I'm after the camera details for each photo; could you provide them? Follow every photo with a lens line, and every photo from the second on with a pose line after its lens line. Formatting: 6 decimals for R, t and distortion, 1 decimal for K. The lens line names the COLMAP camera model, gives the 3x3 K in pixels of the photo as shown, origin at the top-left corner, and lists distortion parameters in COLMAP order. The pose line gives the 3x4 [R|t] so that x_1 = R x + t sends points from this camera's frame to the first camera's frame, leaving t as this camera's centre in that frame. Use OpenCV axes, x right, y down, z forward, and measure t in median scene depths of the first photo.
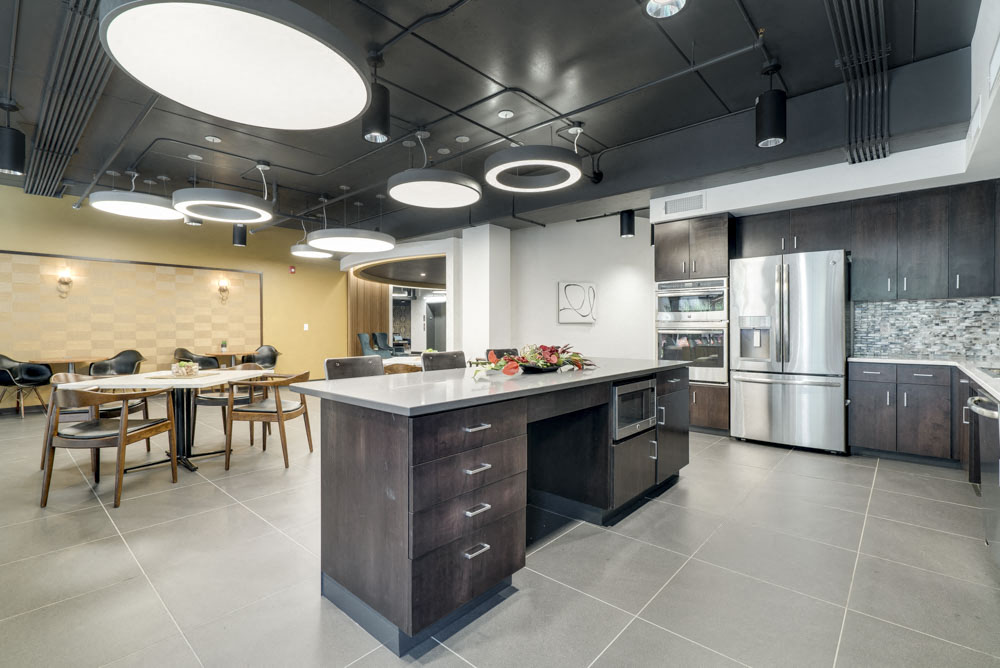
lens RADIAL K [[455.8, 0, 497.4], [0, 455.8, 328.9], [0, 0, 1]] dist [-0.001327, 0.003127]
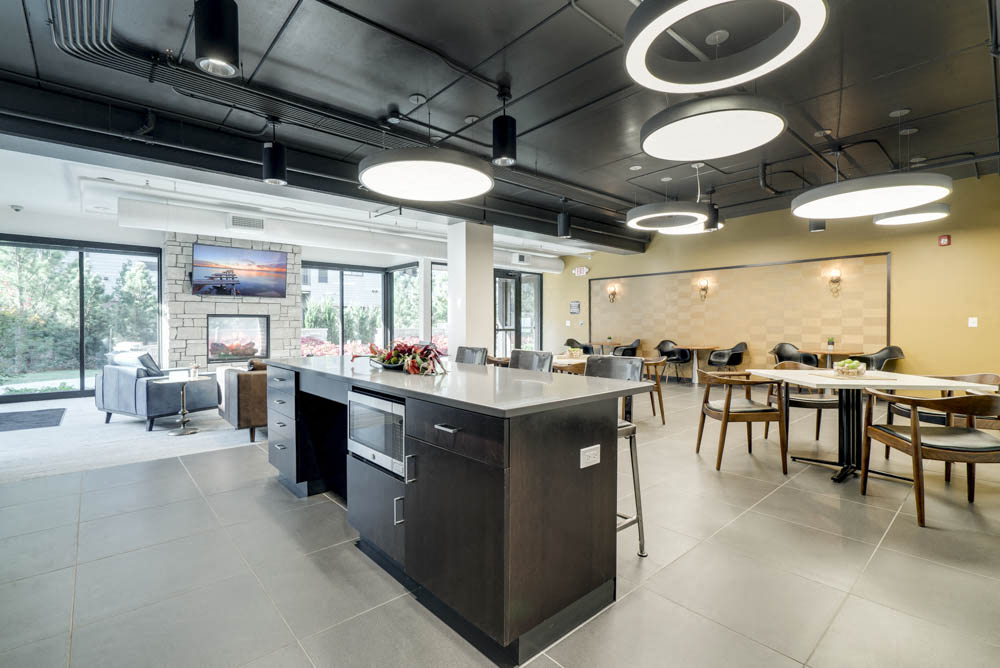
lens RADIAL K [[455.8, 0, 499.0], [0, 455.8, 327.6], [0, 0, 1]] dist [-0.001327, 0.003127]
pose [[-0.113315, 0.014103, -0.993459, 0.713439], [-0.003636, 0.999887, 0.014609, -0.009204], [0.993552, 0.005268, -0.113251, 0.885846]]
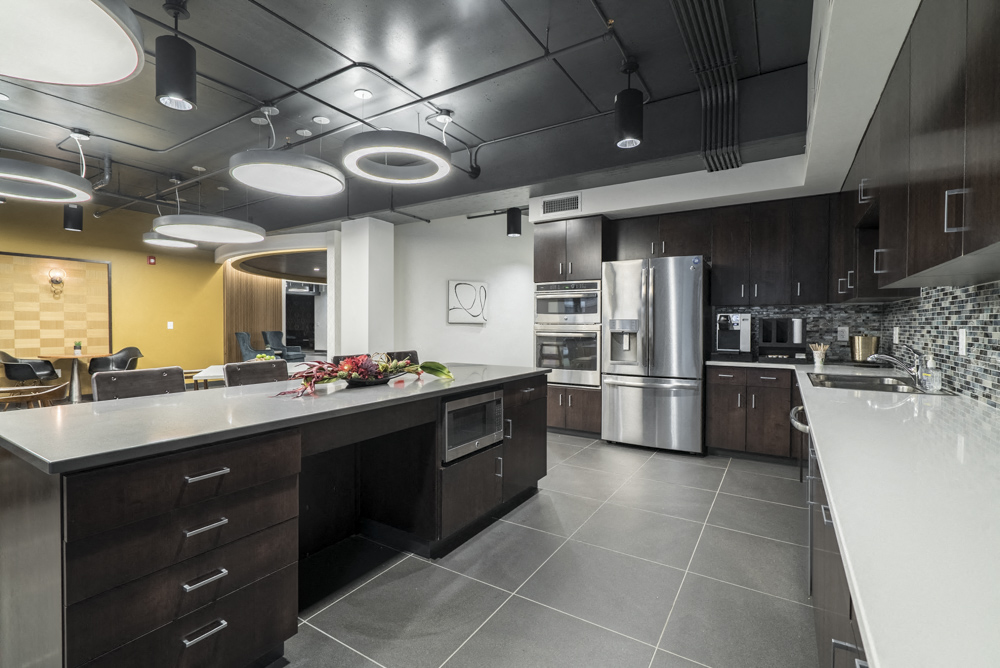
lens RADIAL K [[455.8, 0, 483.8], [0, 455.8, 331.2], [0, 0, 1]] dist [-0.001327, 0.003127]
pose [[0.987620, 0.003387, 0.156830, 0.107250], [-0.004998, 0.999939, 0.009879, -0.011379], [-0.156787, -0.010540, 0.987576, 0.062107]]
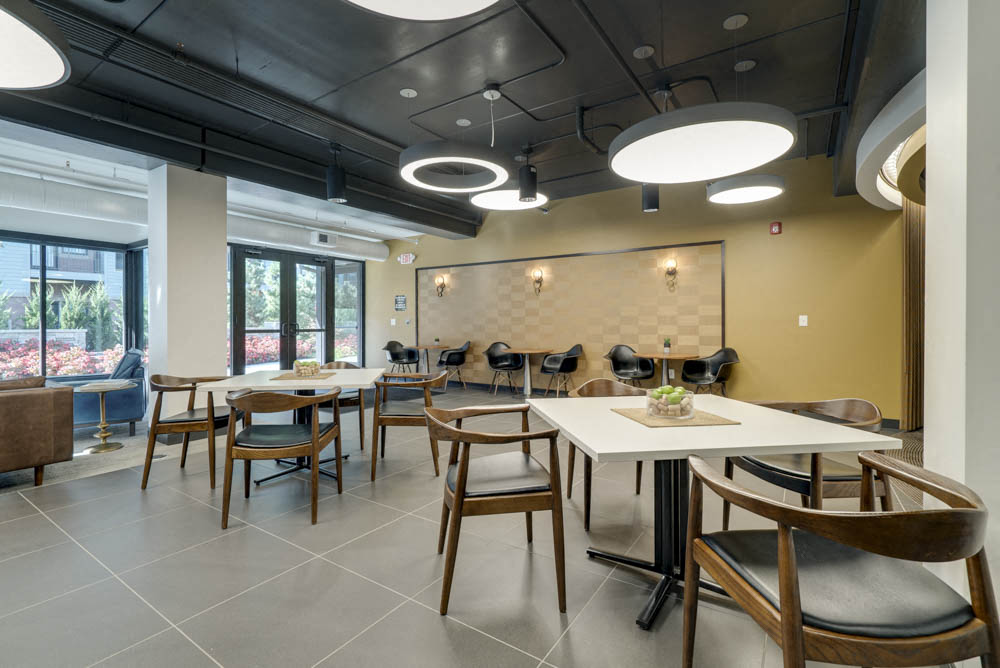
lens RADIAL K [[455.8, 0, 500.9], [0, 455.8, 321.4], [0, 0, 1]] dist [-0.001327, 0.003127]
pose [[0.141611, 0.003912, -0.989915, 0.245019], [-0.004123, 0.999986, 0.003362, -0.008889], [0.989914, 0.003606, 0.141625, 1.195471]]
